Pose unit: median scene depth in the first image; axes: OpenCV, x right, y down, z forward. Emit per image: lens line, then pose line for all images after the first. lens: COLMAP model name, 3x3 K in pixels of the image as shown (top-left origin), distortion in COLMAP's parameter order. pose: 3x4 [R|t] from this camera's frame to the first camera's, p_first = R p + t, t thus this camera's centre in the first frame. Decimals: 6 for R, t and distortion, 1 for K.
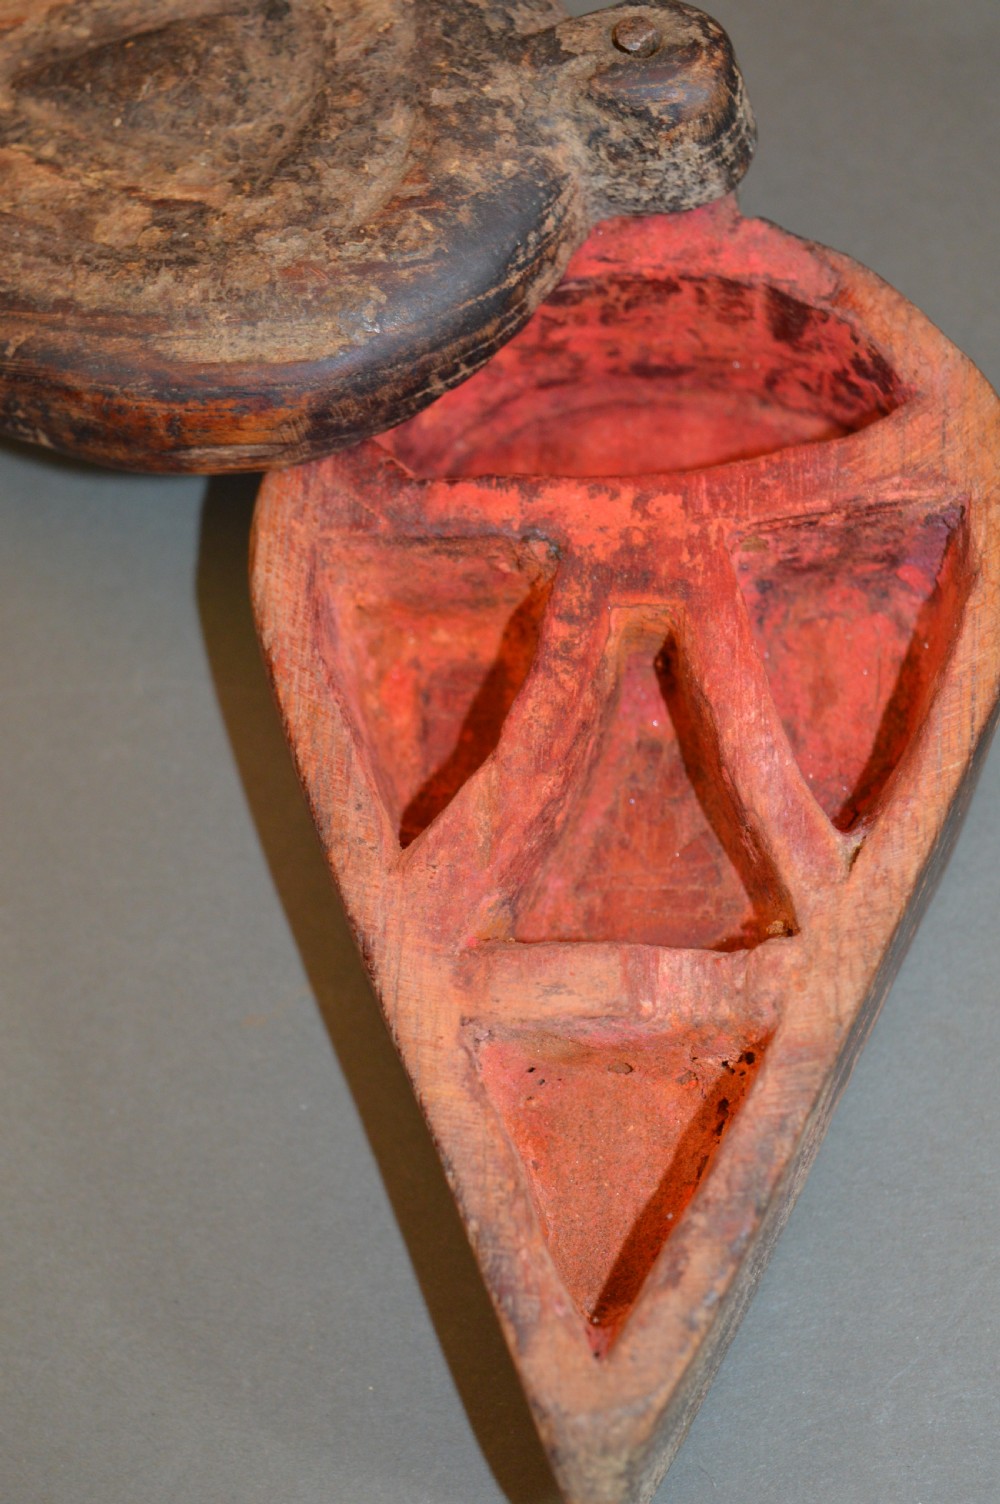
lens RADIAL K [[2800.4, 0, 500.0], [0, 2800.4, 752.0], [0, 0, 1]] dist [0.022695, 0.273666]
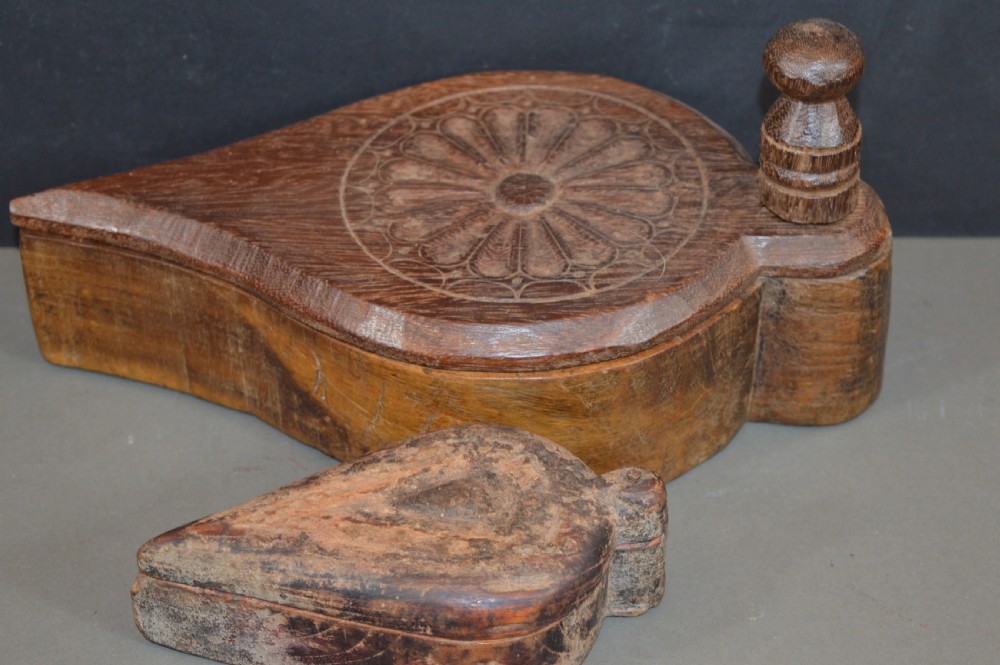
lens RADIAL K [[2247.9, 0, 500.0], [0, 2247.9, 332.5], [0, 0, 1]] dist [0.088369, 0.102478]
pose [[0.957165, 0.000320, 0.289543, -0.724250], [0.115594, 0.916428, -0.383141, 0.455600], [-0.265468, 0.400199, 0.877136, -0.988153]]
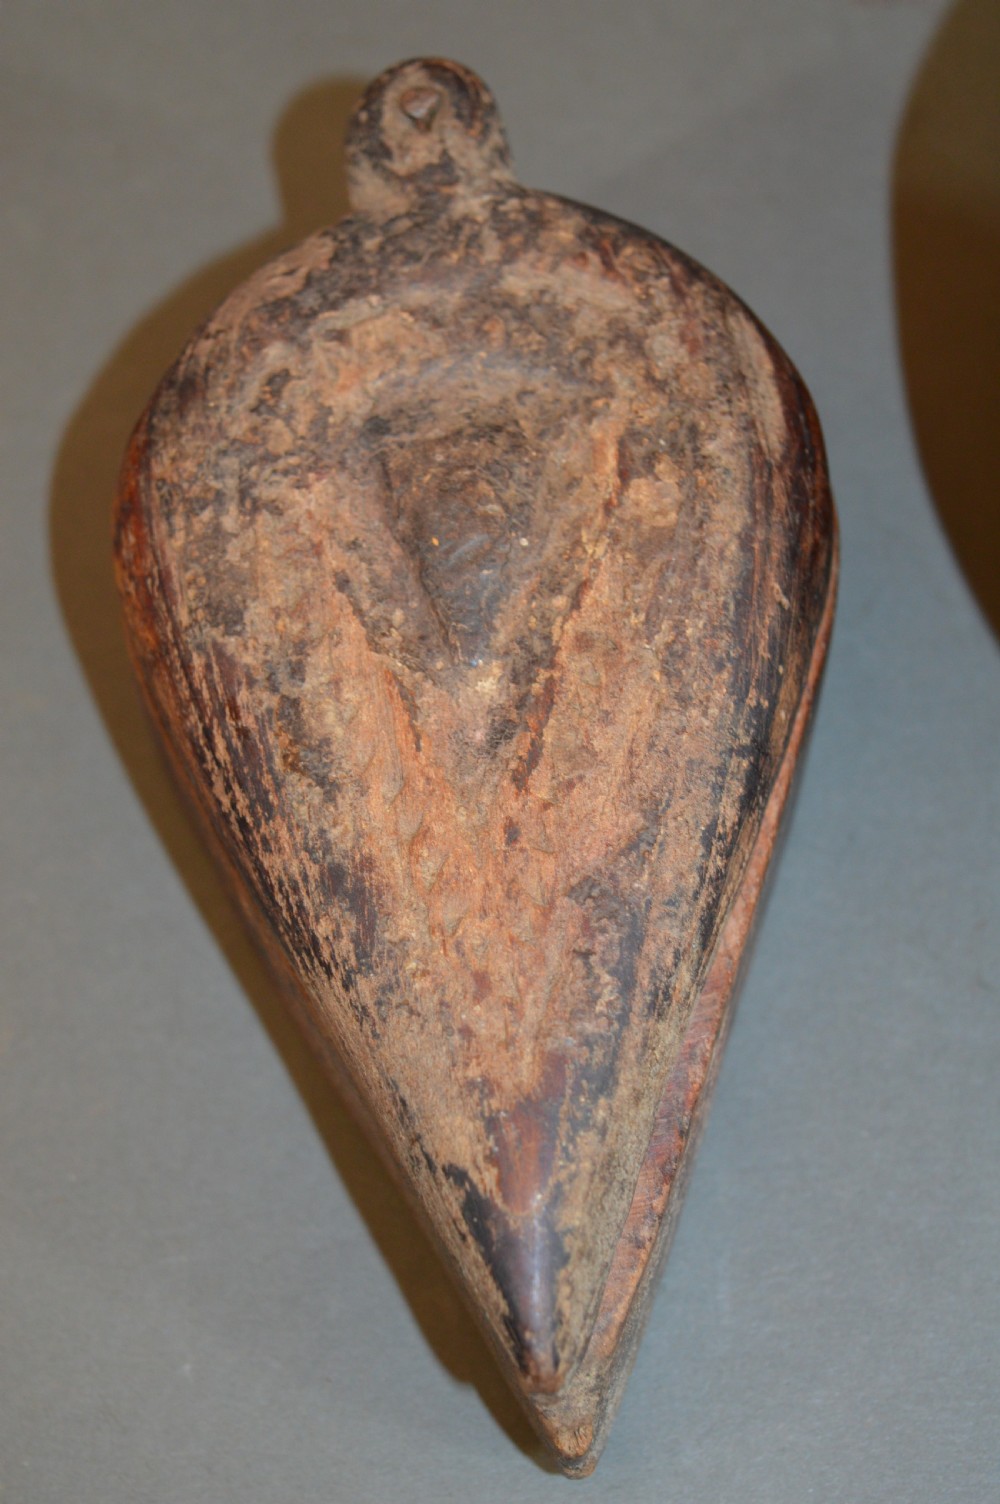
lens RADIAL K [[2800.4, 0, 500.0], [0, 2800.4, 752.0], [0, 0, 1]] dist [0.022695, 0.273666]
pose [[-0.182614, -0.796437, 0.576490, -0.786487], [0.895749, 0.106952, 0.431502, -0.669963], [-0.405321, 0.595189, 0.693876, 0.373486]]
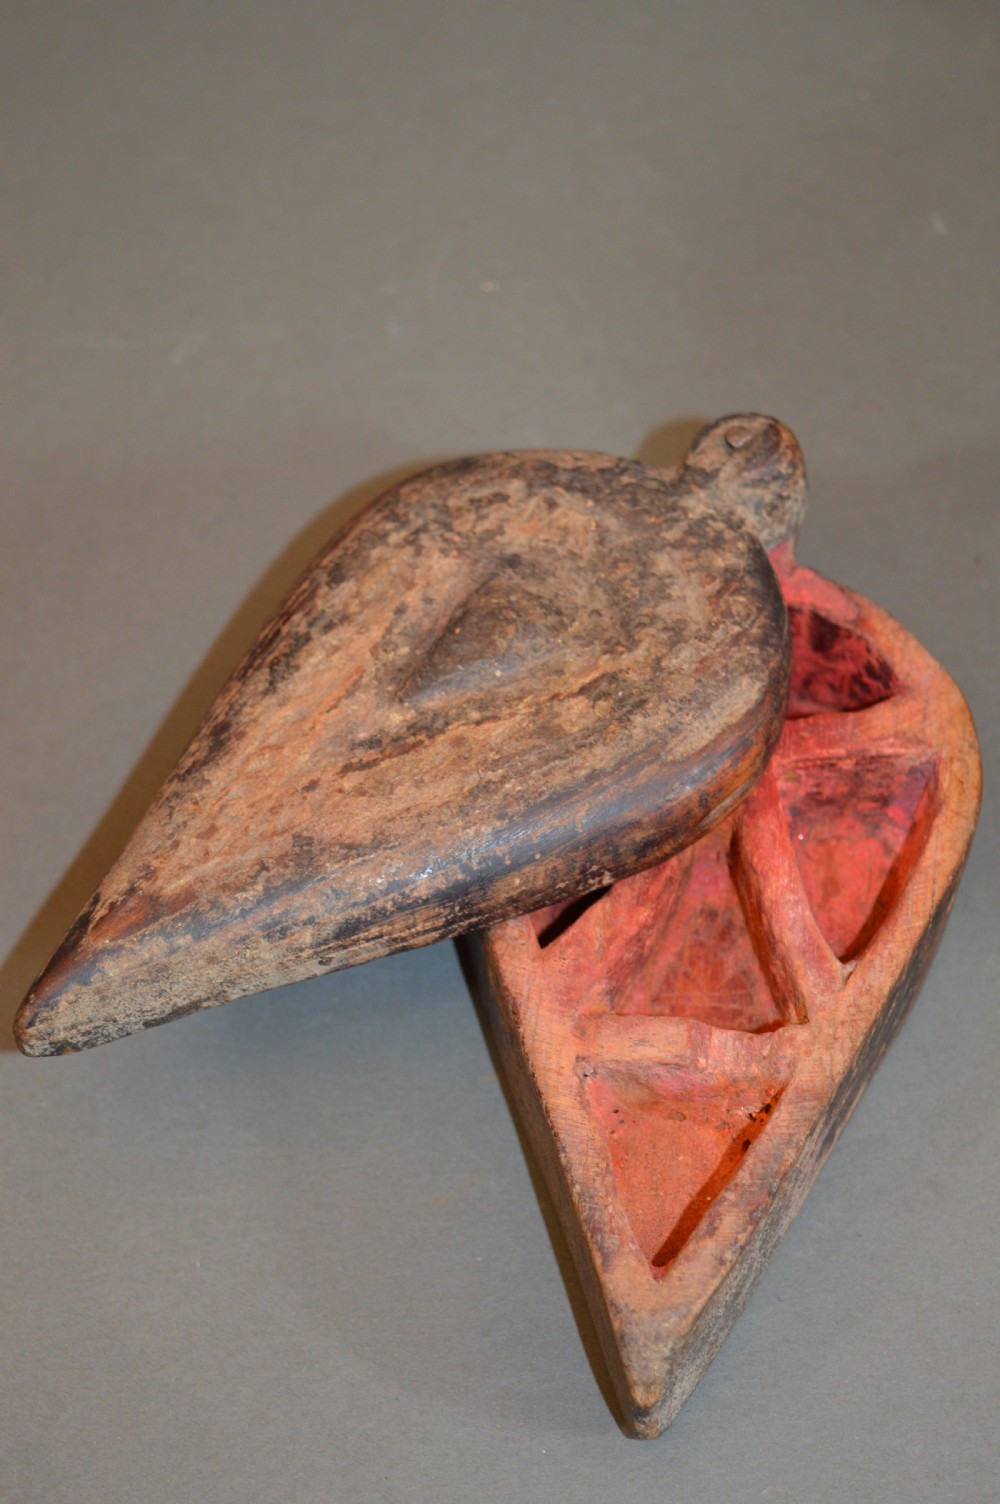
lens RADIAL K [[2800.4, 0, 500.0], [0, 2800.4, 752.0], [0, 0, 1]] dist [0.022695, 0.273666]
pose [[0.679672, -0.510917, 0.526317, -0.914718], [0.619312, 0.784200, -0.038510, -0.143623], [-0.393063, 0.352129, 0.849416, -0.172969]]
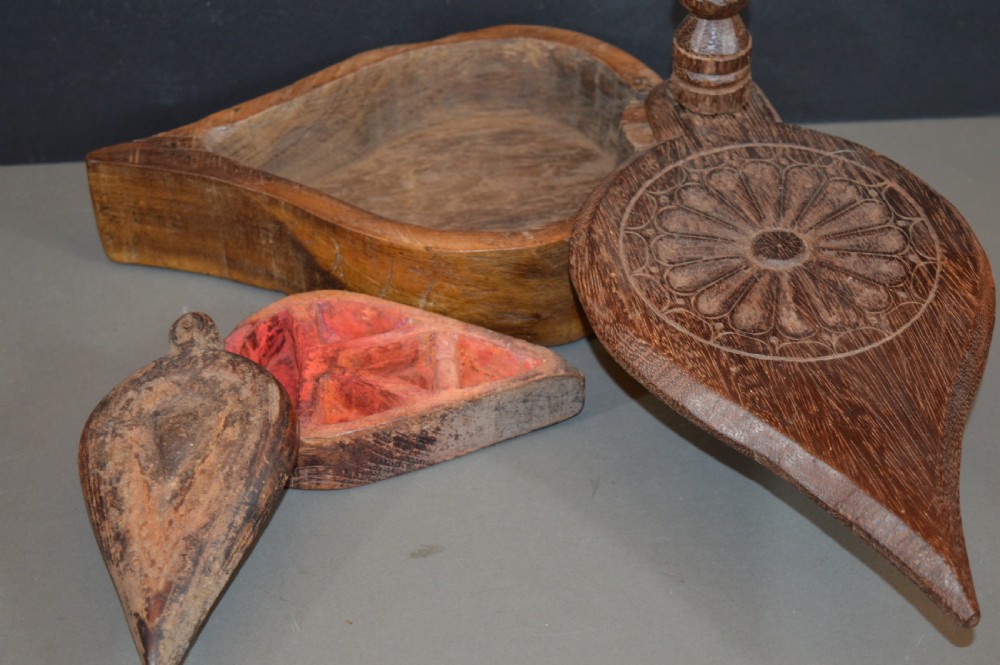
lens RADIAL K [[1862.0, 0, 500.0], [0, 1862.0, 332.5], [0, 0, 1]] dist [0.022695, 0.273666]
pose [[-0.091838, -0.590186, 0.802026, -1.899604], [0.934594, 0.226878, 0.273971, -0.530652], [-0.343656, 0.774730, 0.530748, -0.396671]]
